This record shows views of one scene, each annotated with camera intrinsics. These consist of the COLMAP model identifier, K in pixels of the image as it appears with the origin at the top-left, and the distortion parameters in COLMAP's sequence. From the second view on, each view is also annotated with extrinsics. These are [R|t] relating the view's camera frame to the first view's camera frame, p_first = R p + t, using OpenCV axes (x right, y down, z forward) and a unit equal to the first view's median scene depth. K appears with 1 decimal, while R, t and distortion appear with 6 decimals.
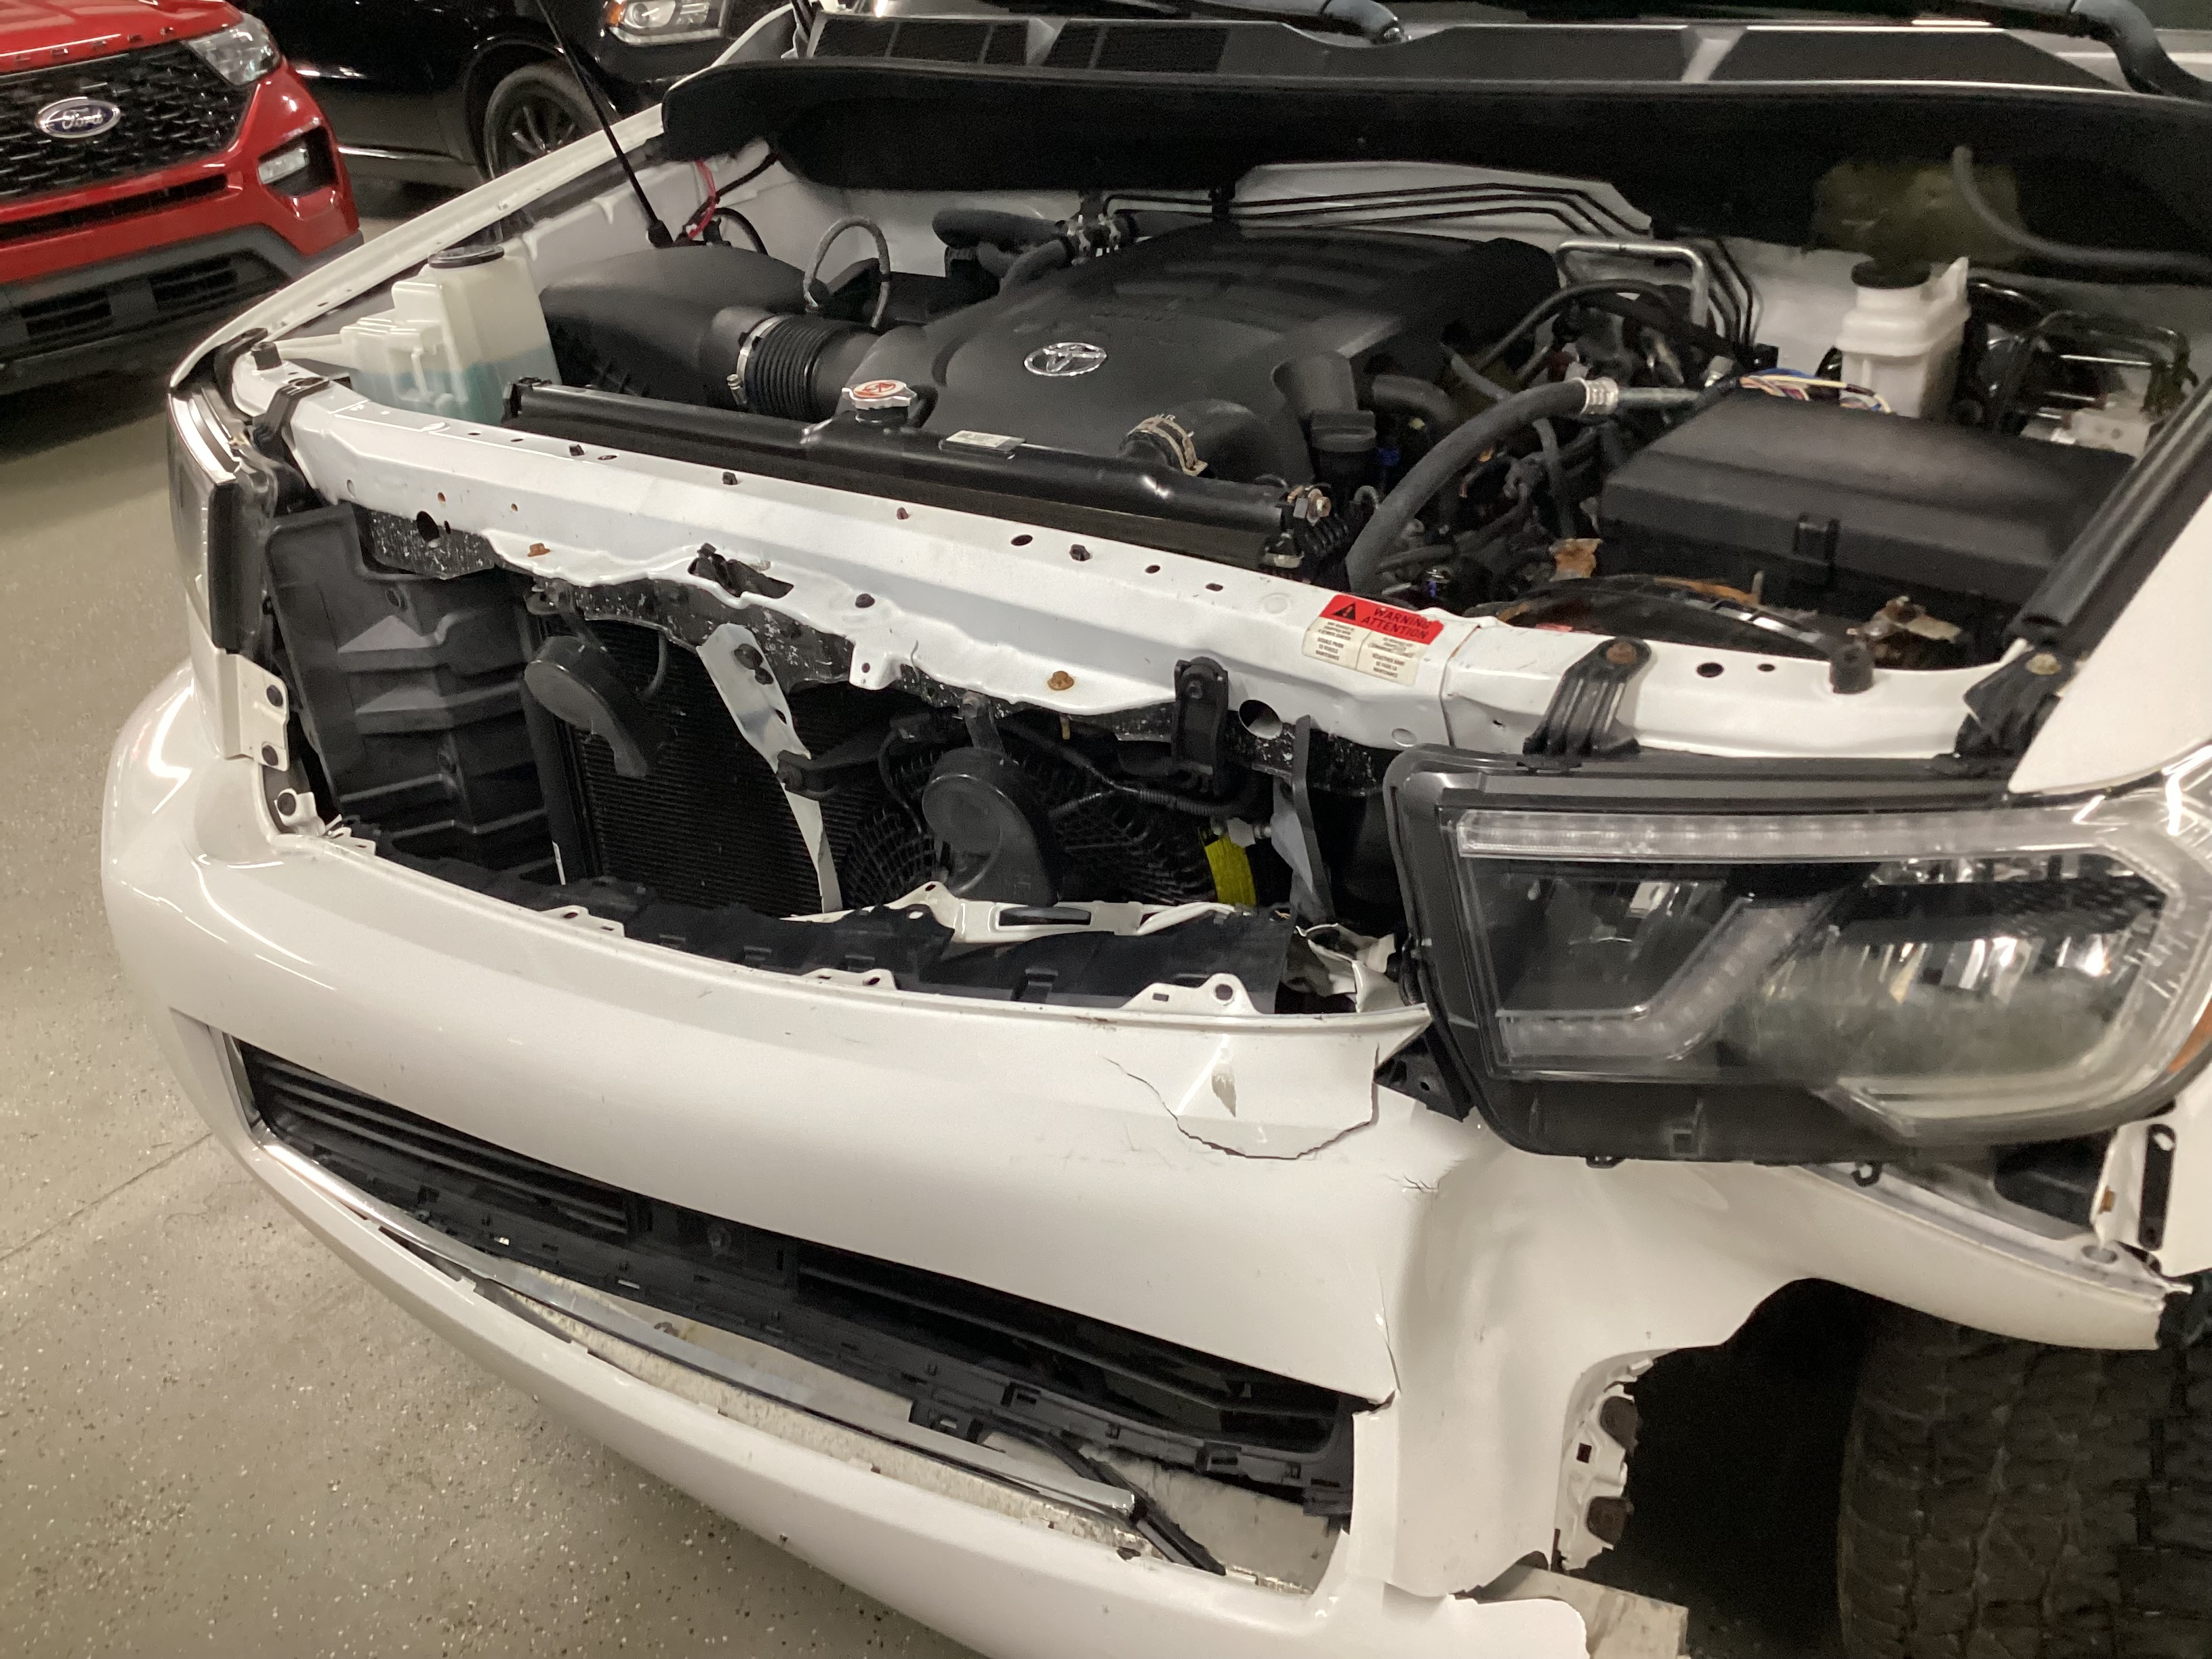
lens RADIAL K [[1995.3, 0, 1106.0], [0, 1995.3, 829.5], [0, 0, 1]] dist [0.111837, -0.211385]
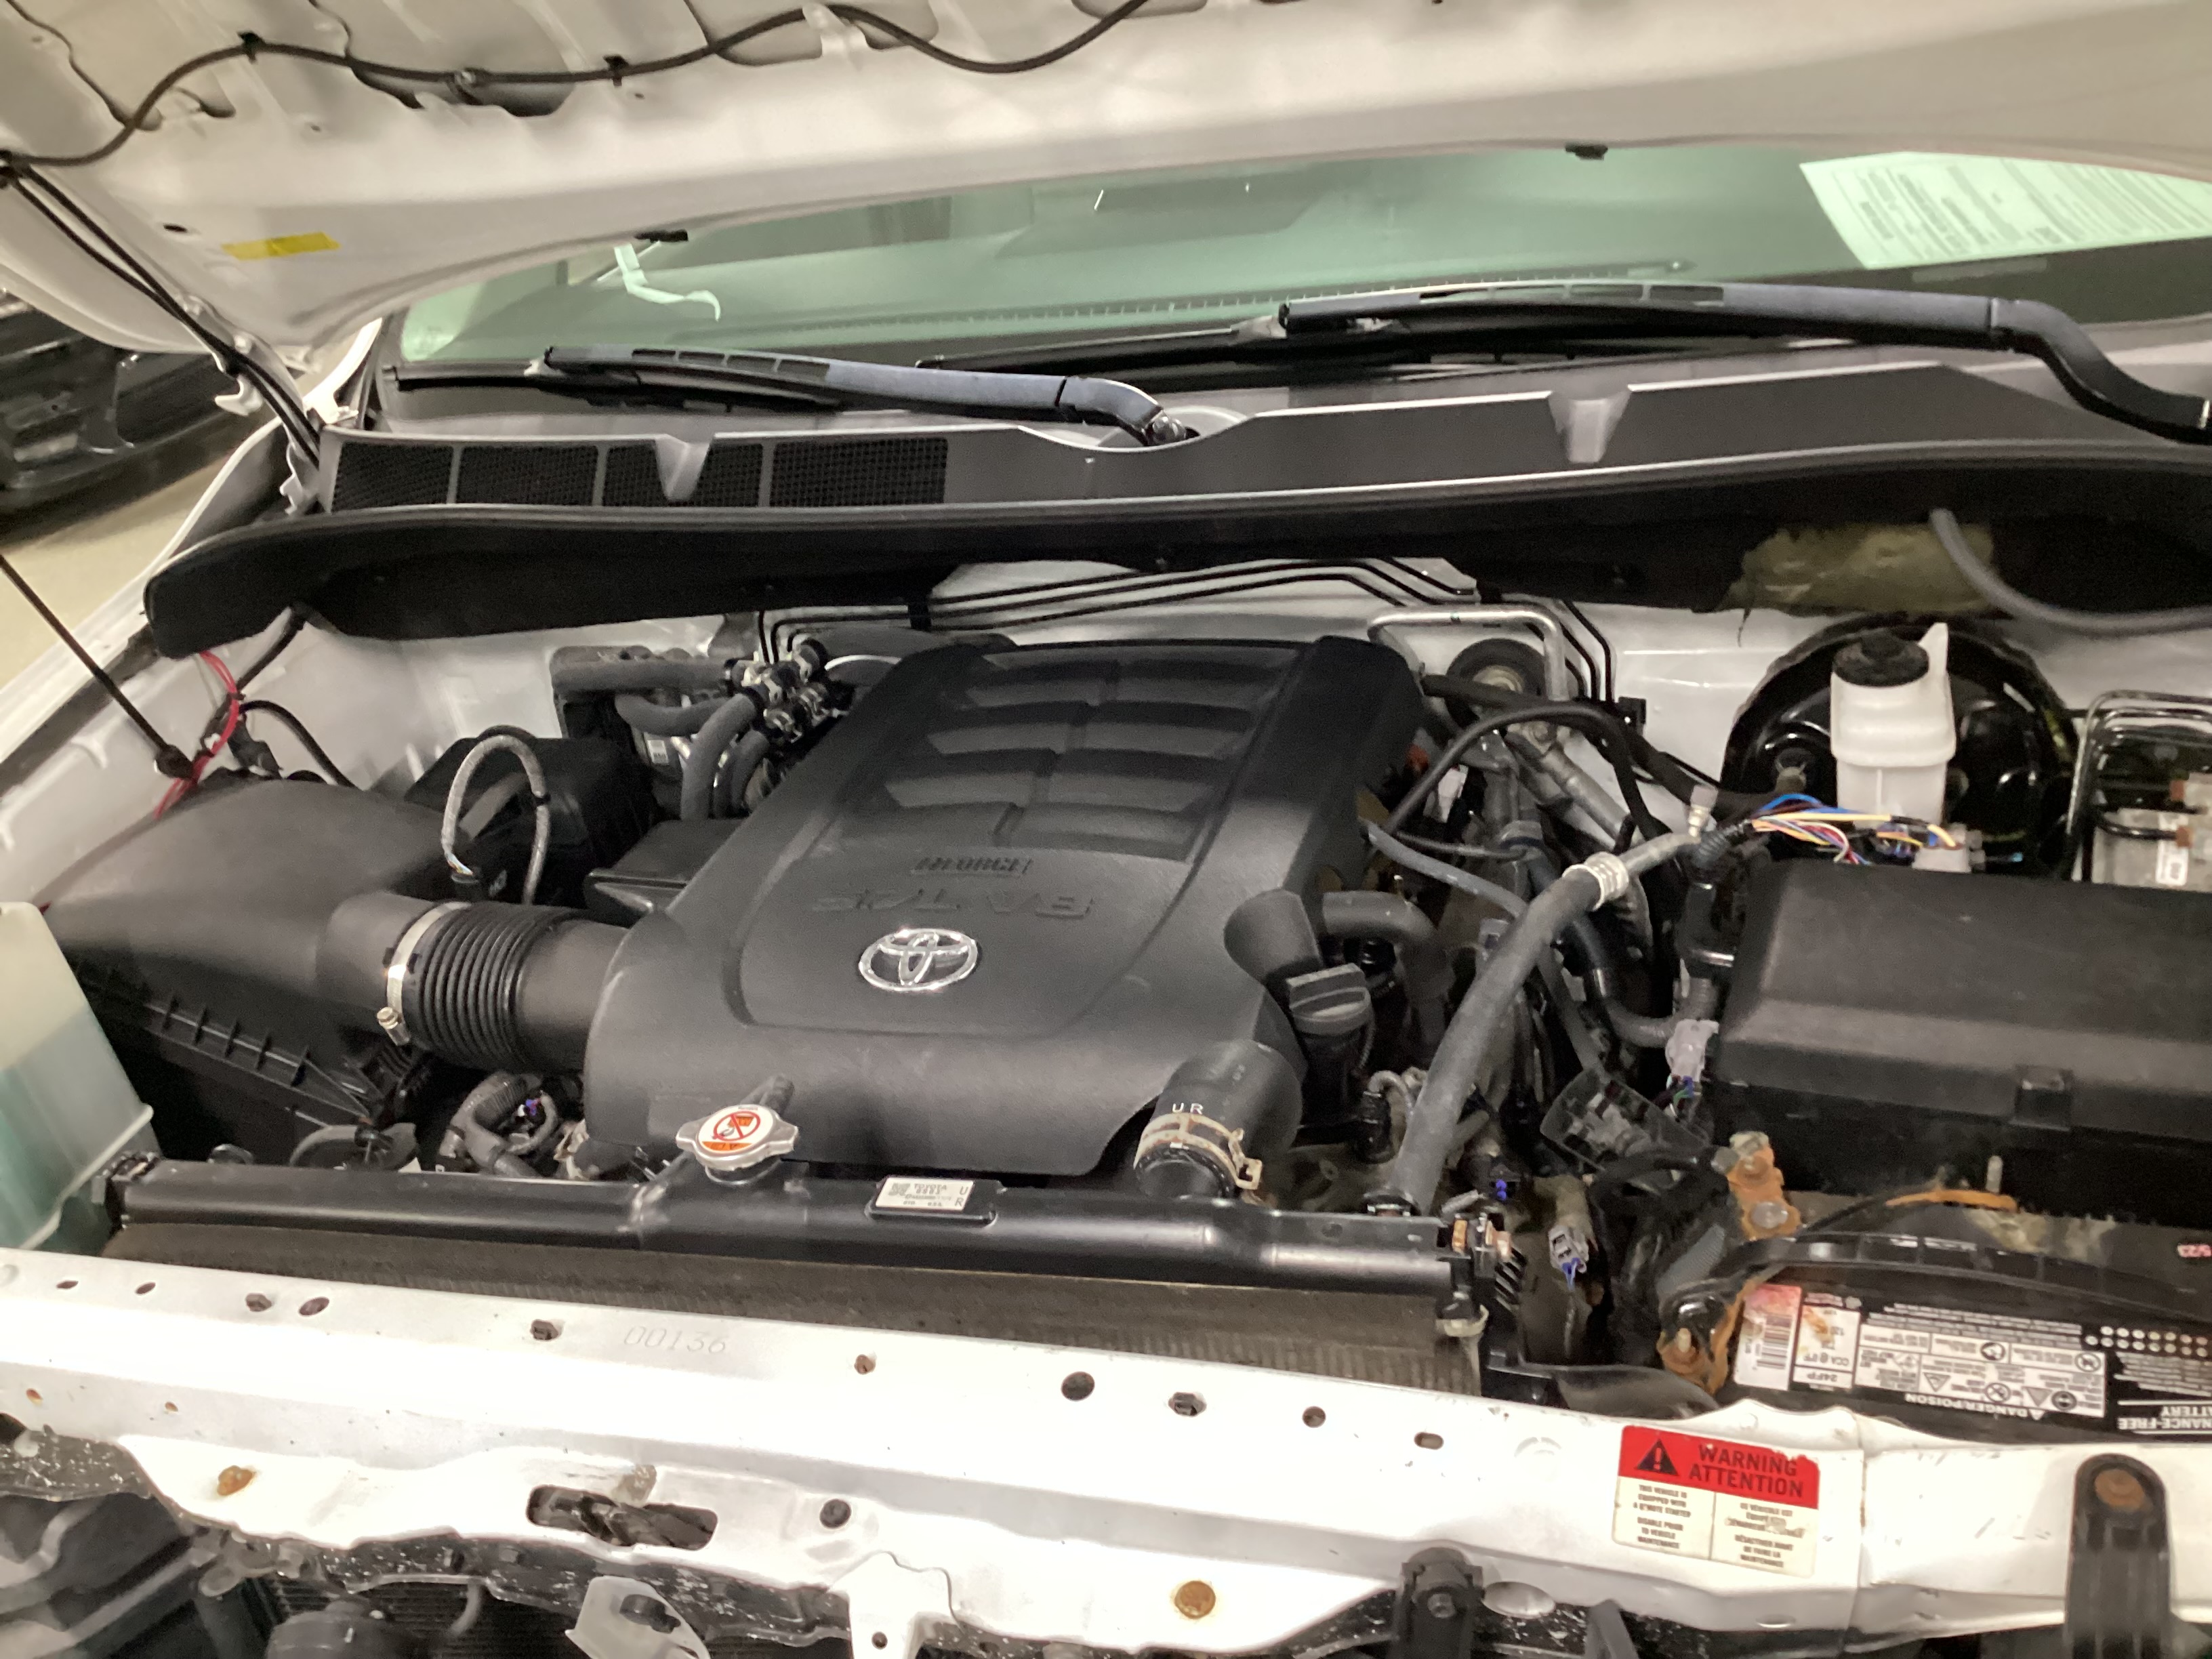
lens RADIAL K [[1995.3, 0, 1106.0], [0, 1995.3, 829.5], [0, 0, 1]] dist [0.111837, -0.211385]
pose [[0.941929, -0.205270, 0.265771, -0.161824], [0.218407, 0.975642, -0.020520, -0.289639], [-0.255085, 0.077374, 0.963818, 0.318618]]
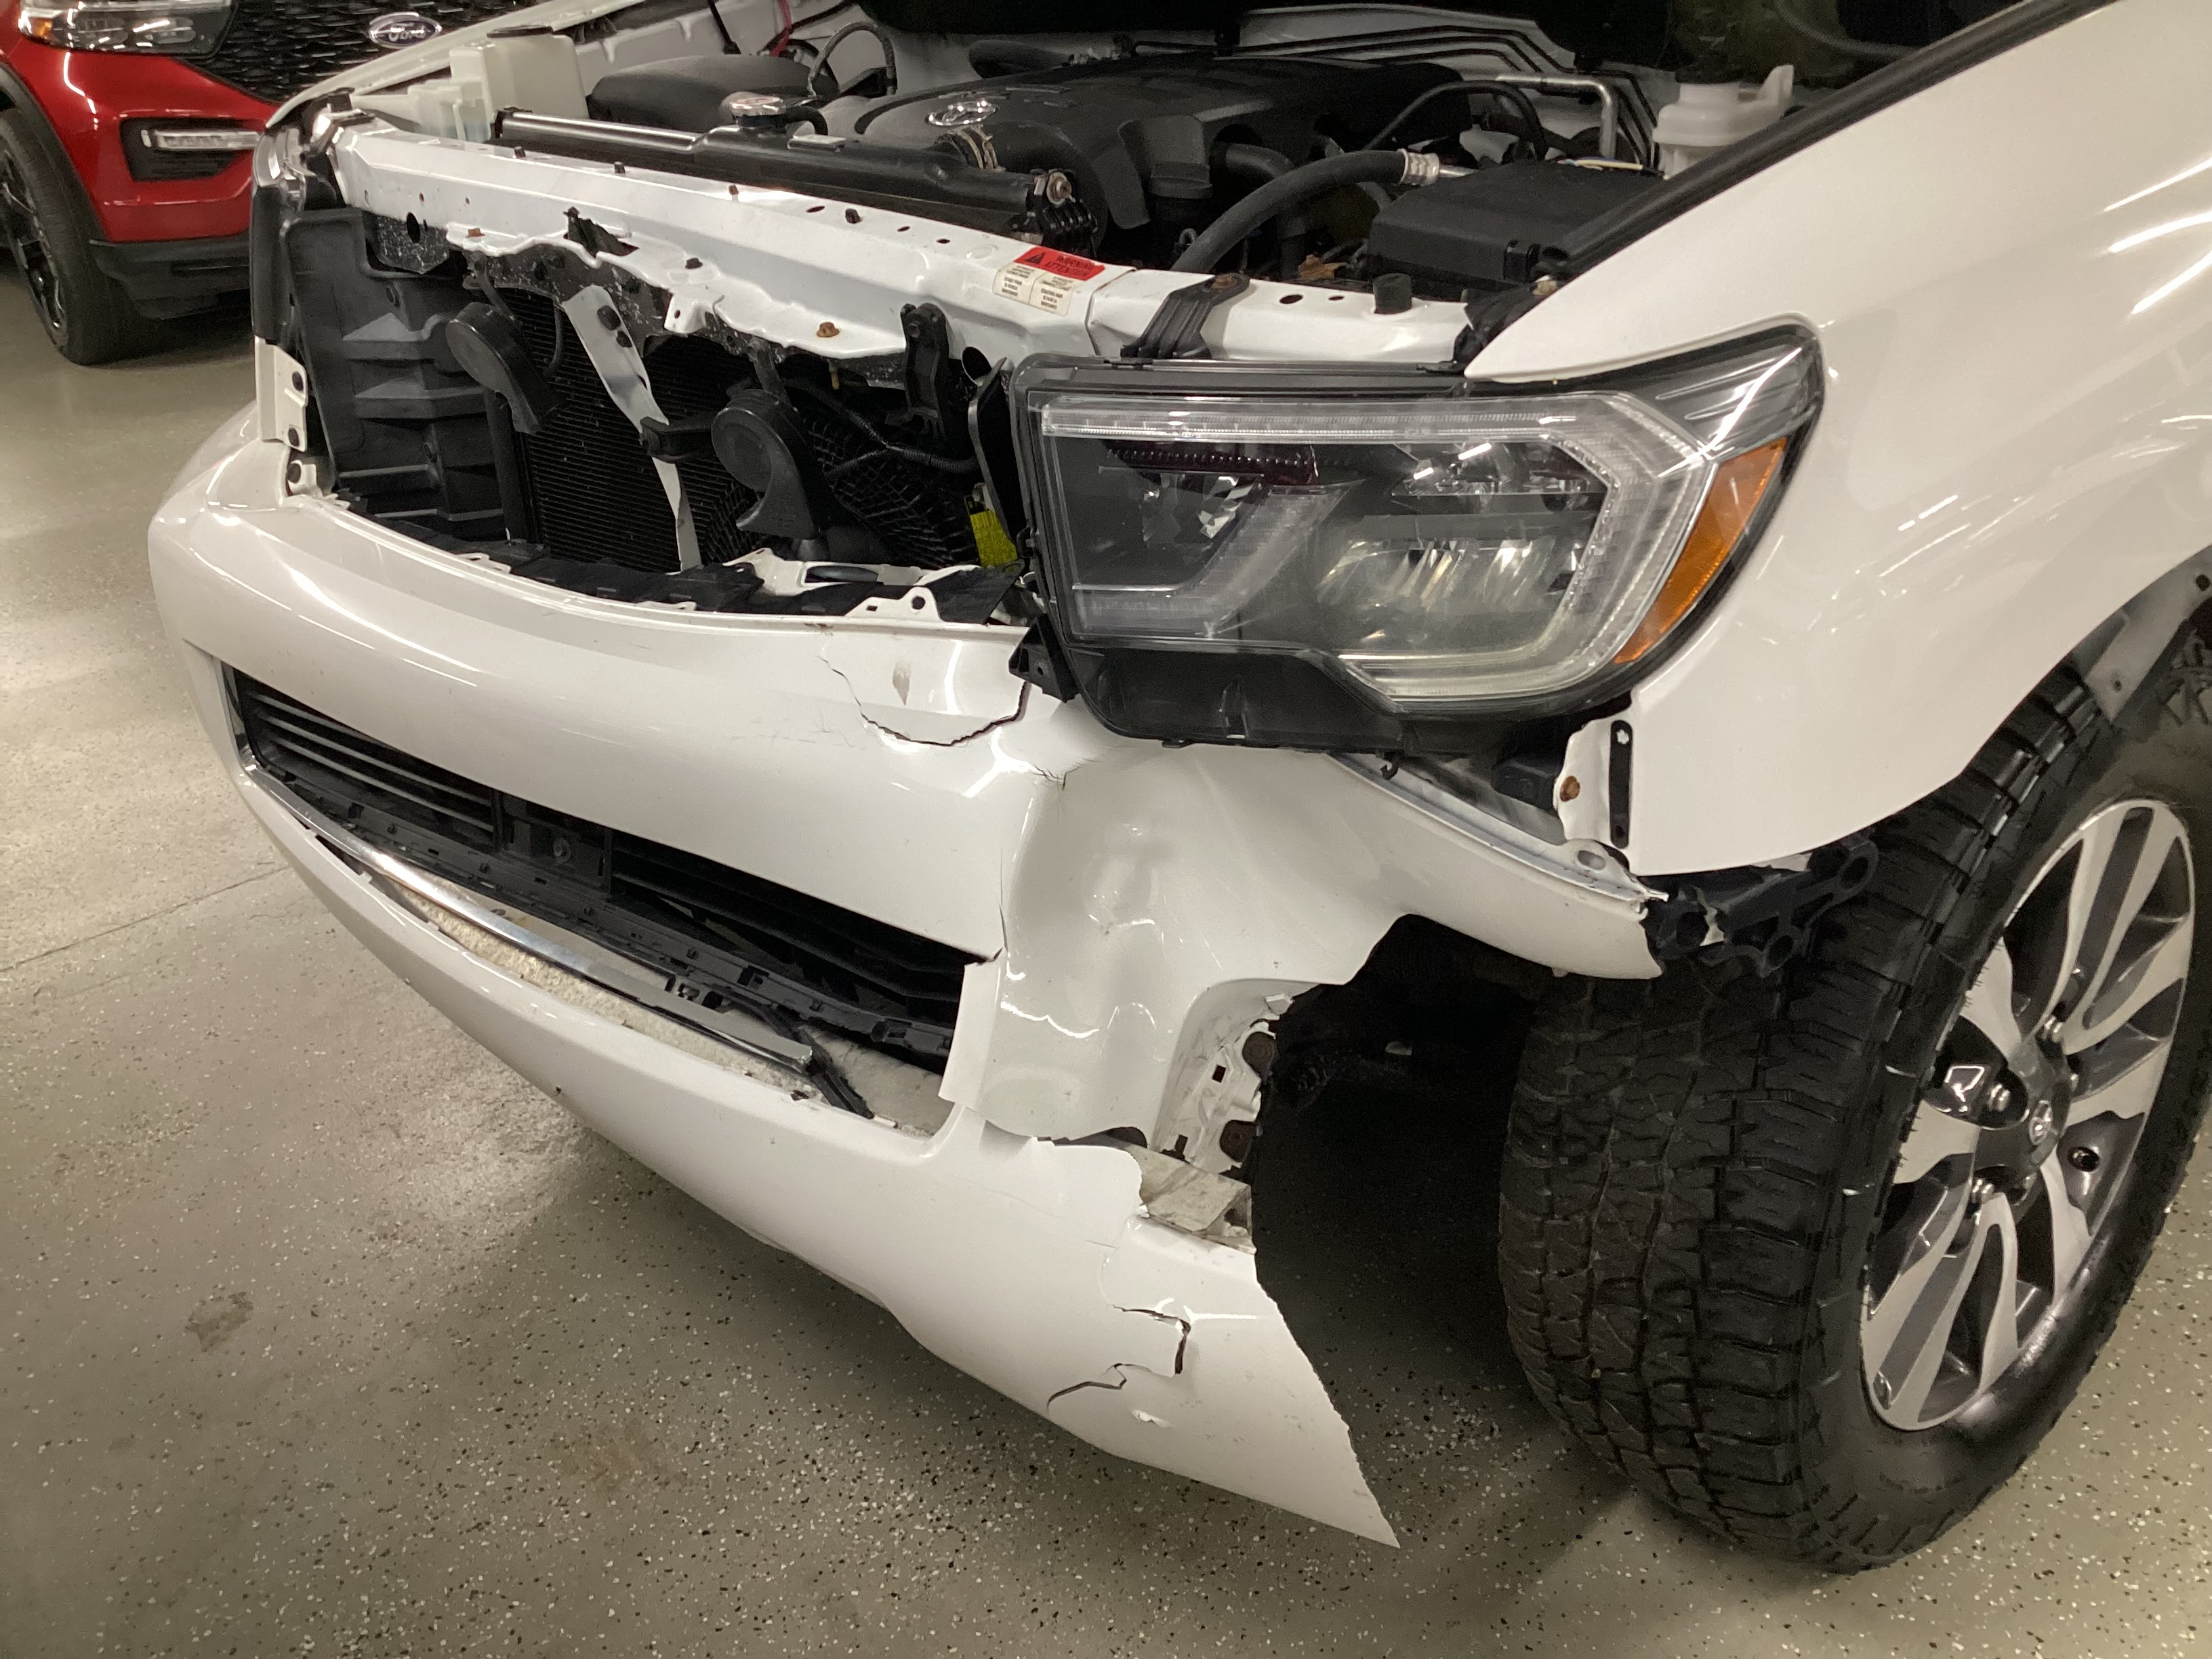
lens RADIAL K [[1995.3, 0, 1106.0], [0, 1995.3, 829.5], [0, 0, 1]] dist [0.111837, -0.211385]
pose [[0.982897, 0.113672, -0.144887, 0.306020], [-0.116284, 0.993169, -0.009657, 0.185231], [0.142799, 0.026339, 0.989401, -0.095578]]
